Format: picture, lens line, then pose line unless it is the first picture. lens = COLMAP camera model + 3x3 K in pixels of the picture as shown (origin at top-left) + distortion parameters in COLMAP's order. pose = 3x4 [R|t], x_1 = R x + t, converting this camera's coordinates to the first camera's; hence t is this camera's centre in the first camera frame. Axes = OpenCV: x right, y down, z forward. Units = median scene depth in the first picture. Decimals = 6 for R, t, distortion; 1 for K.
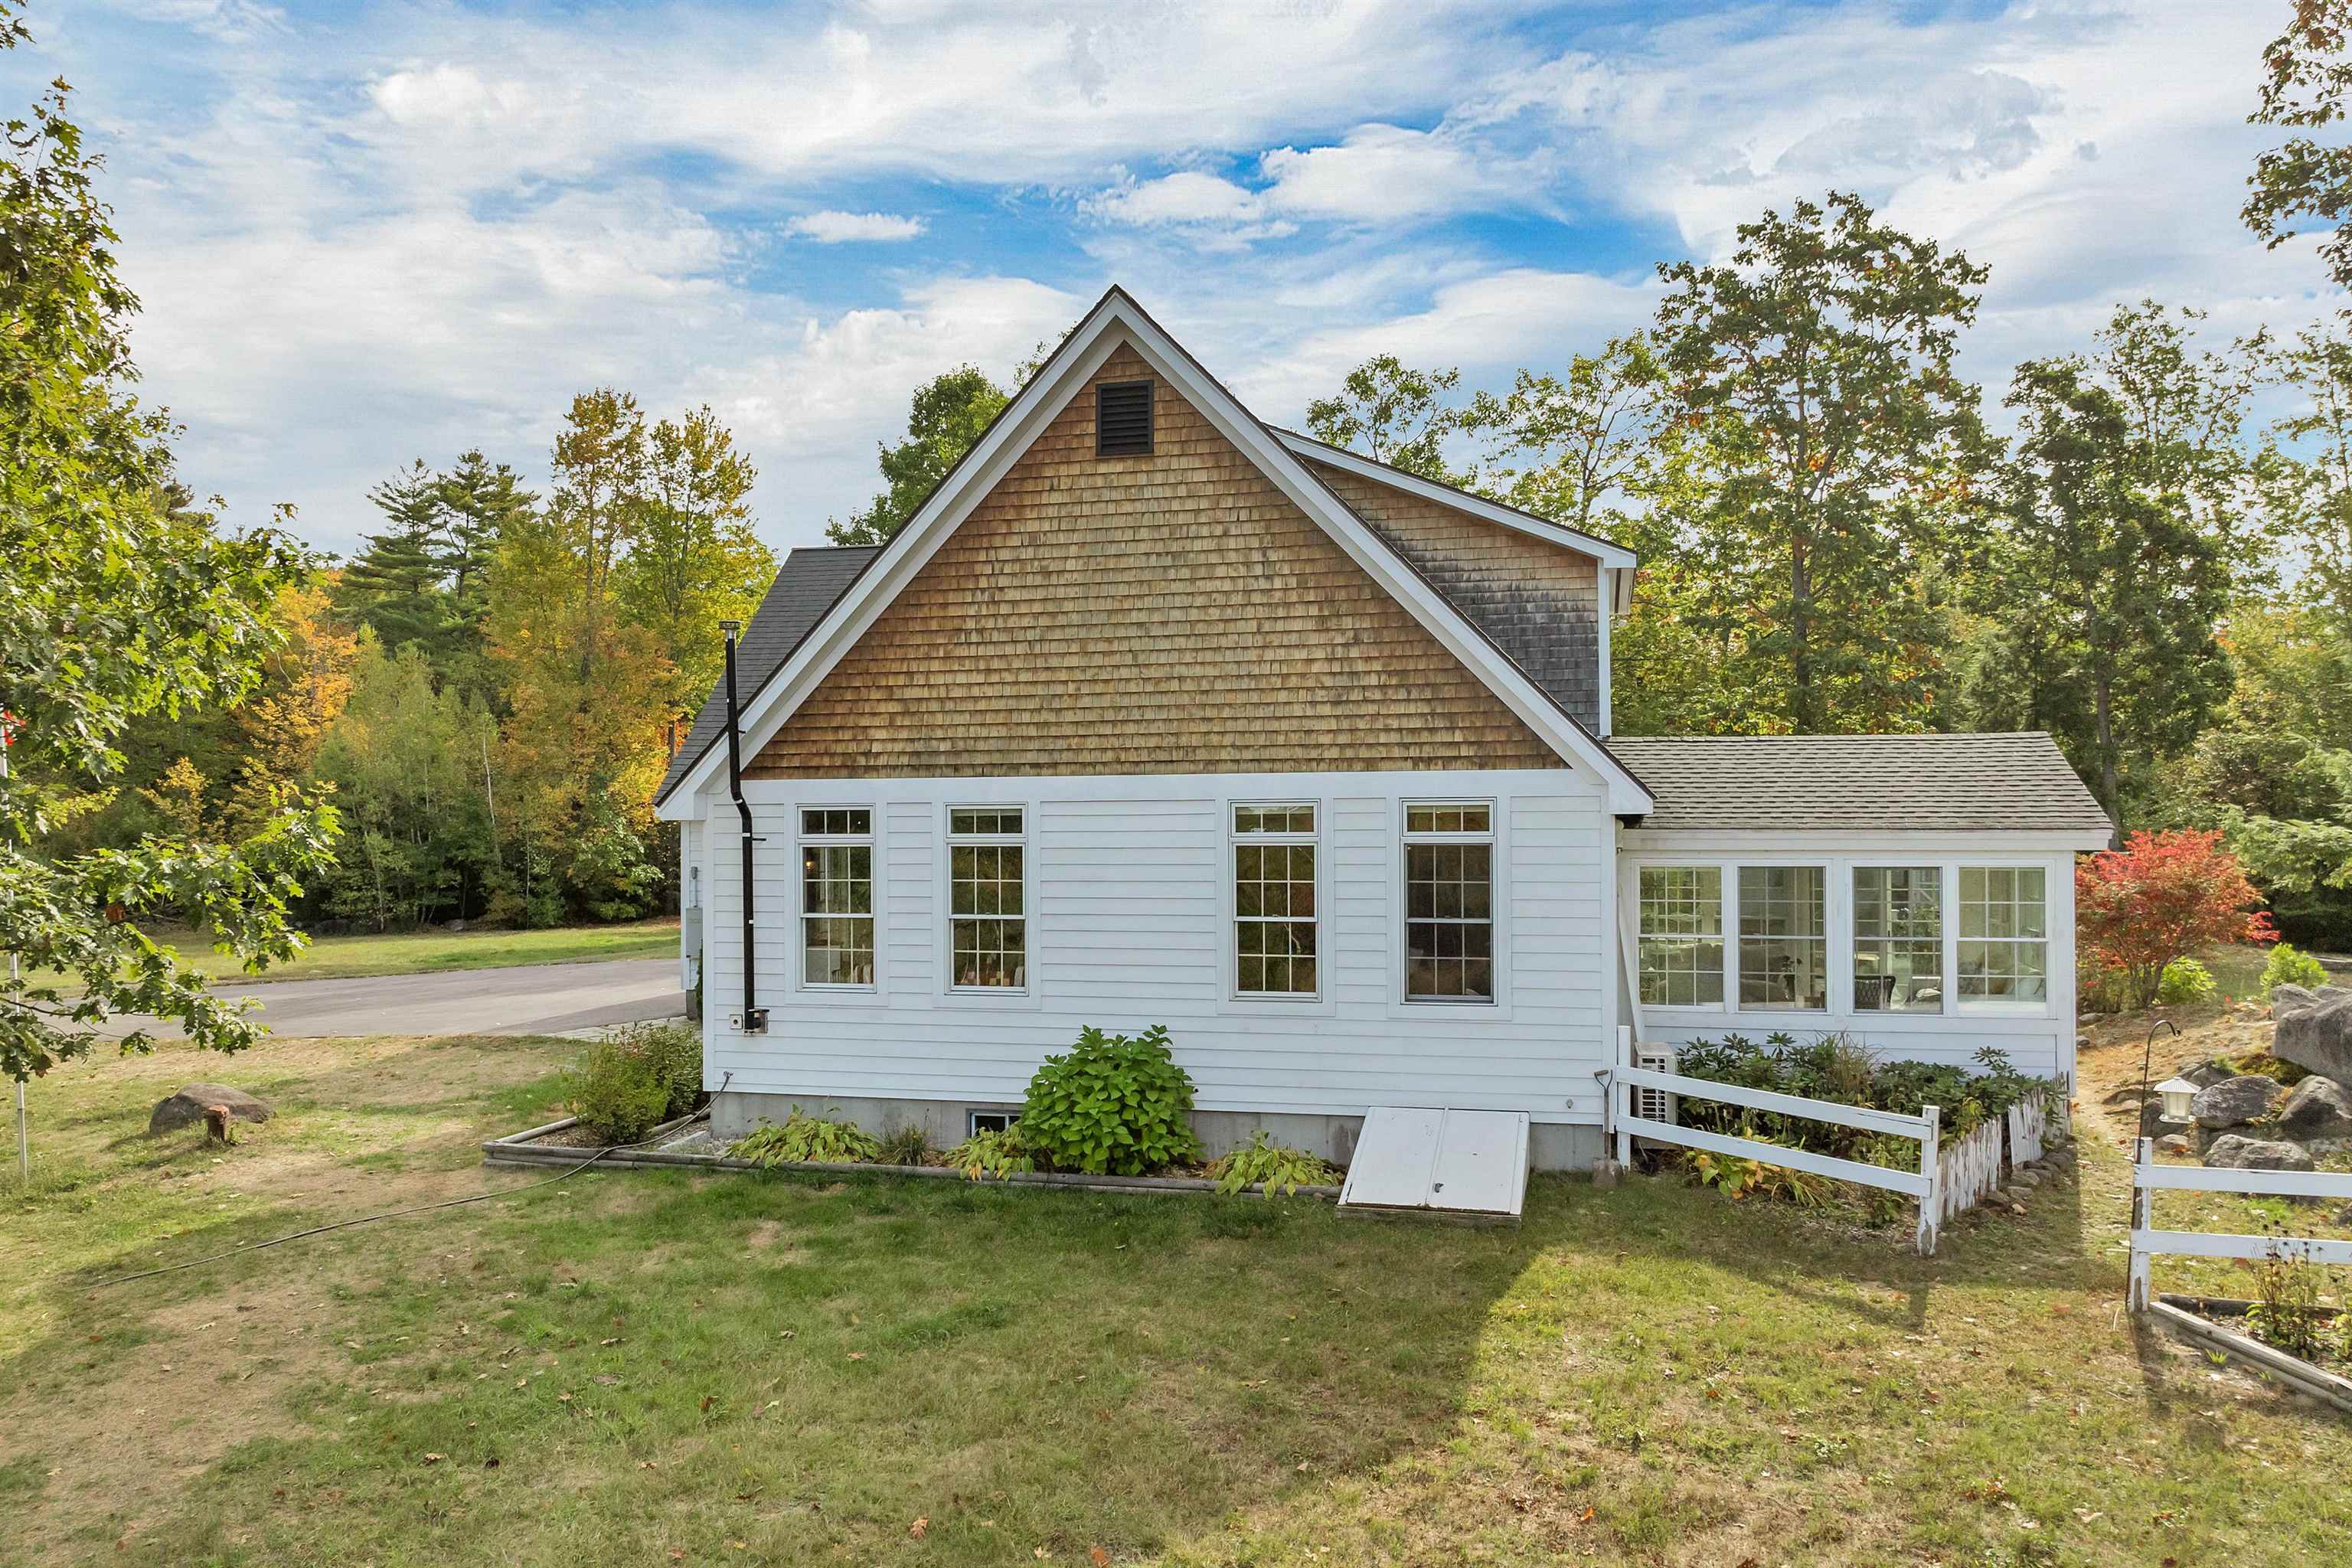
lens RADIAL K [[1690.2, 0, 1176.0], [0, 1690.2, 784.0], [0, 0, 1]] dist [-0.013587, -0.012084]
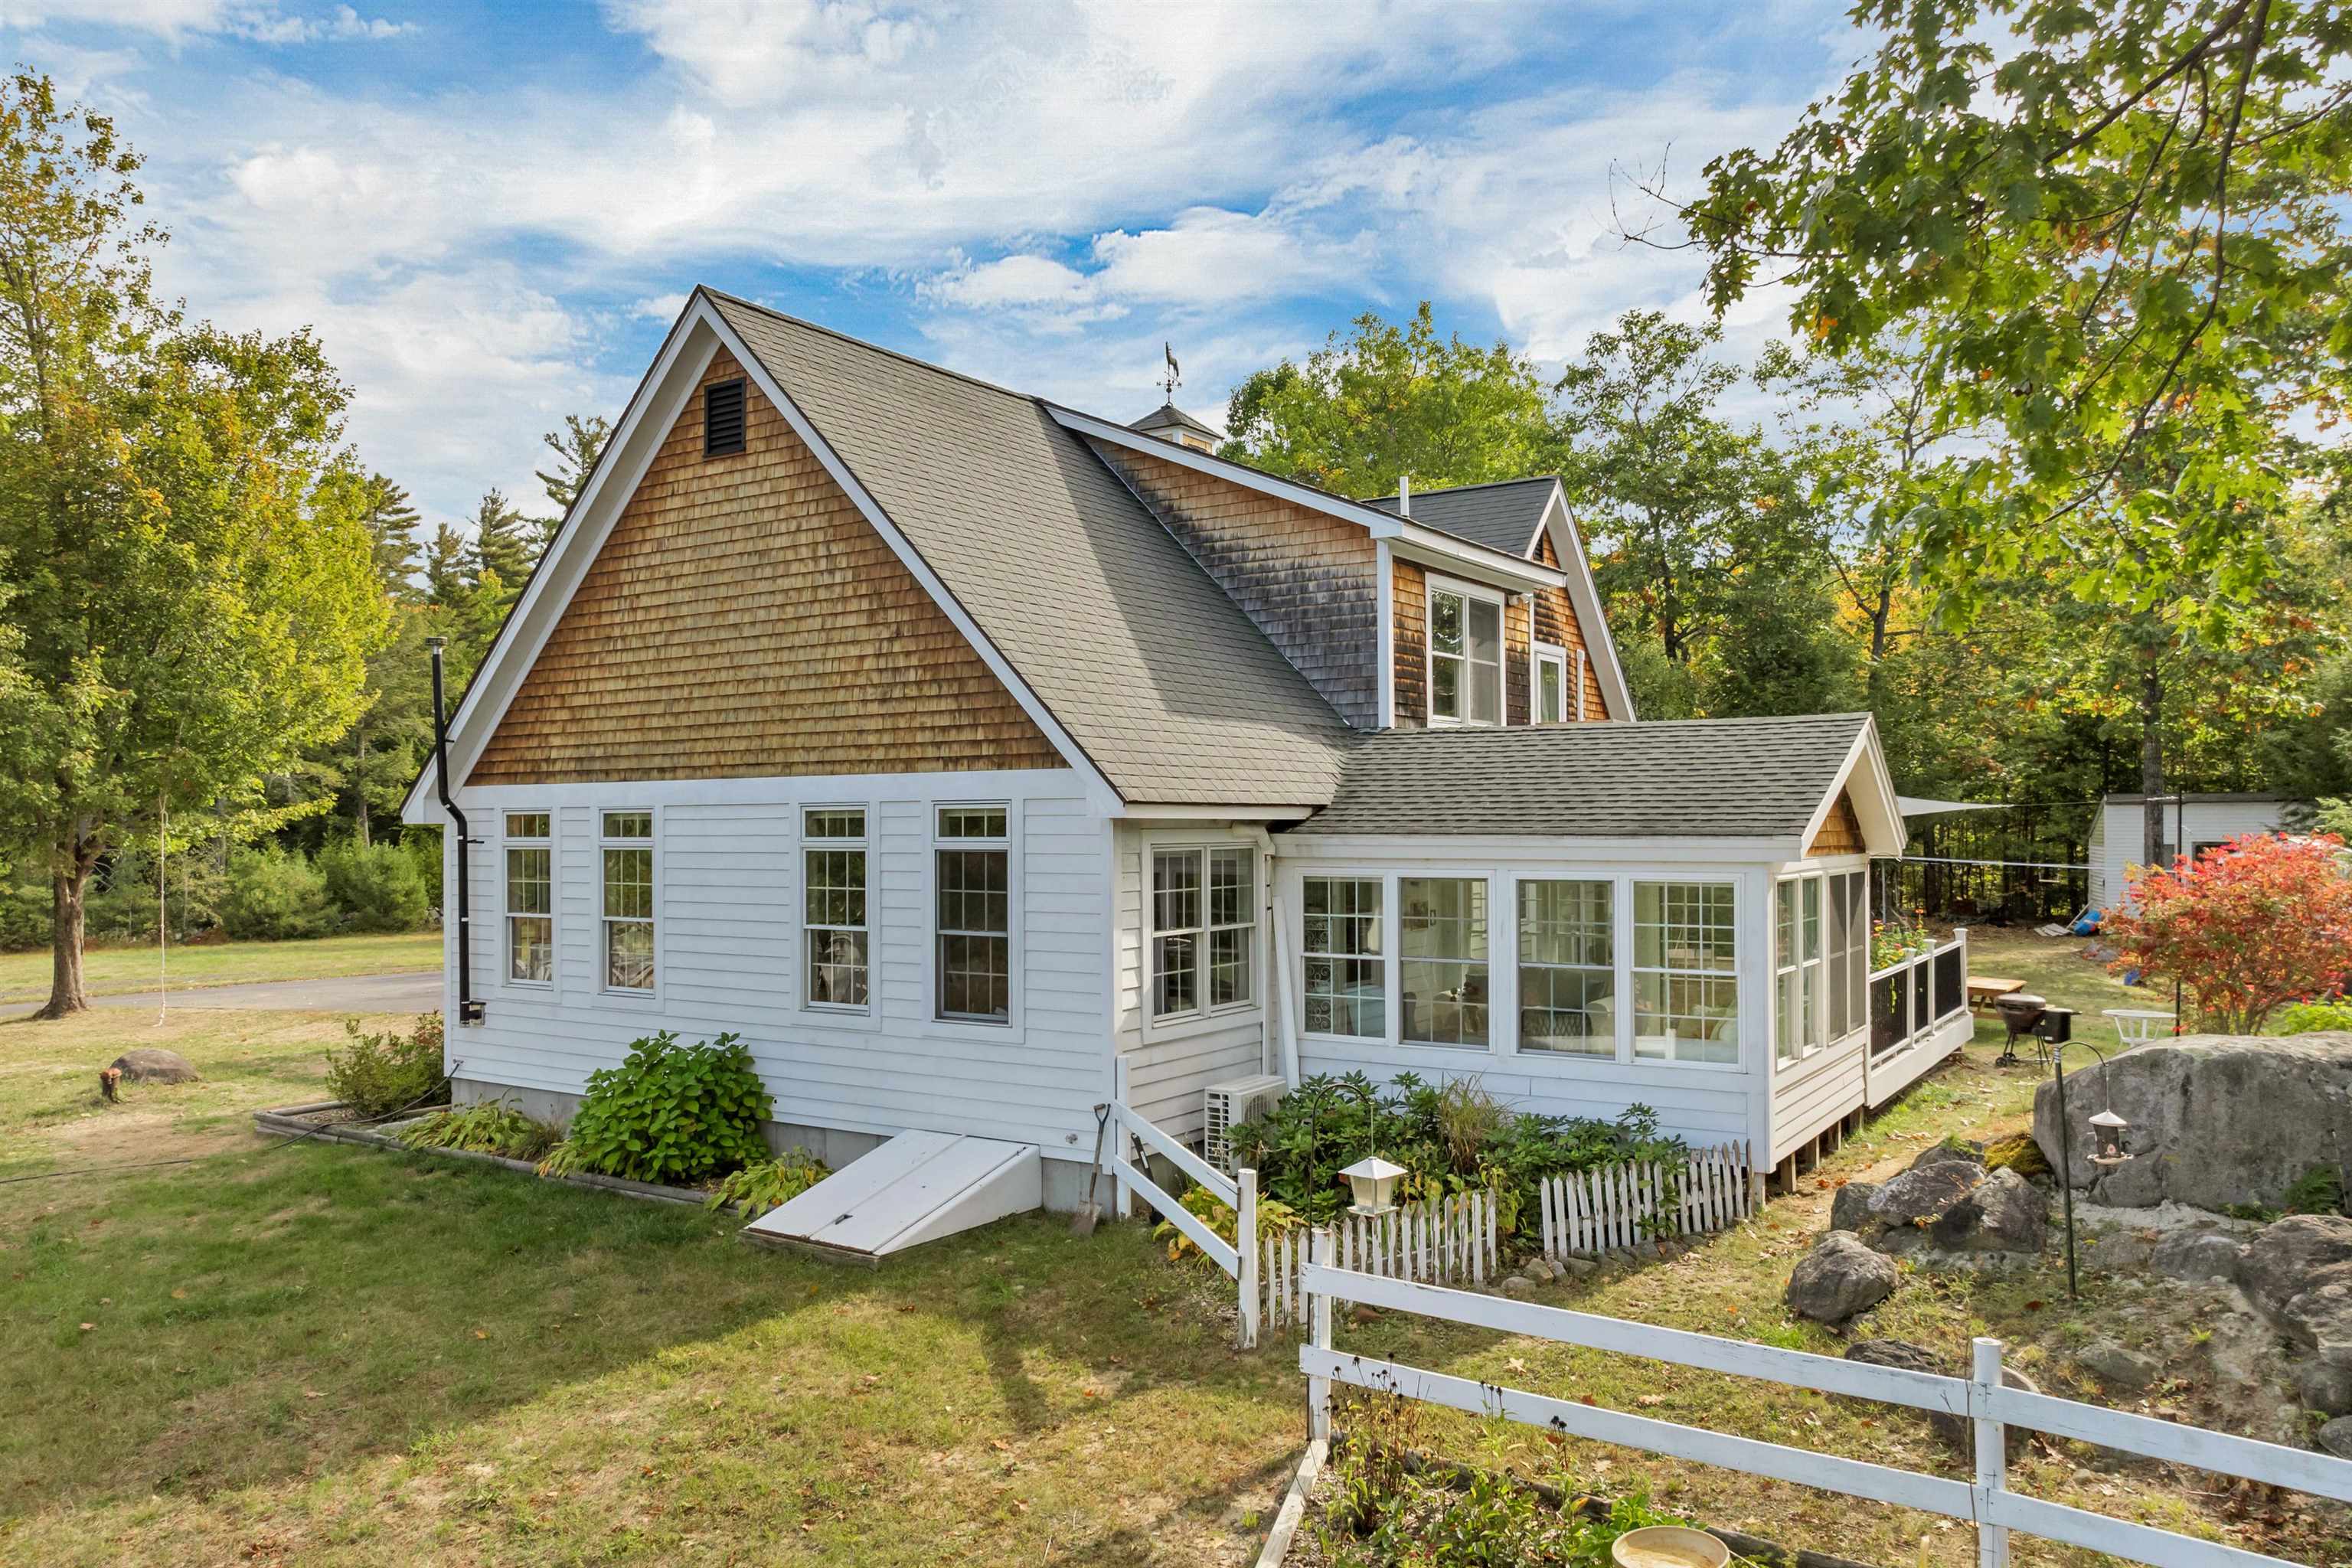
lens RADIAL K [[1690.2, 0, 1176.0], [0, 1690.2, 784.0], [0, 0, 1]] dist [-0.013587, -0.012084]
pose [[0.937550, -0.008675, -0.347742, 0.579574], [0.008878, 0.999960, -0.001009, 0.001073], [0.347736, -0.002141, 0.937590, 0.168808]]
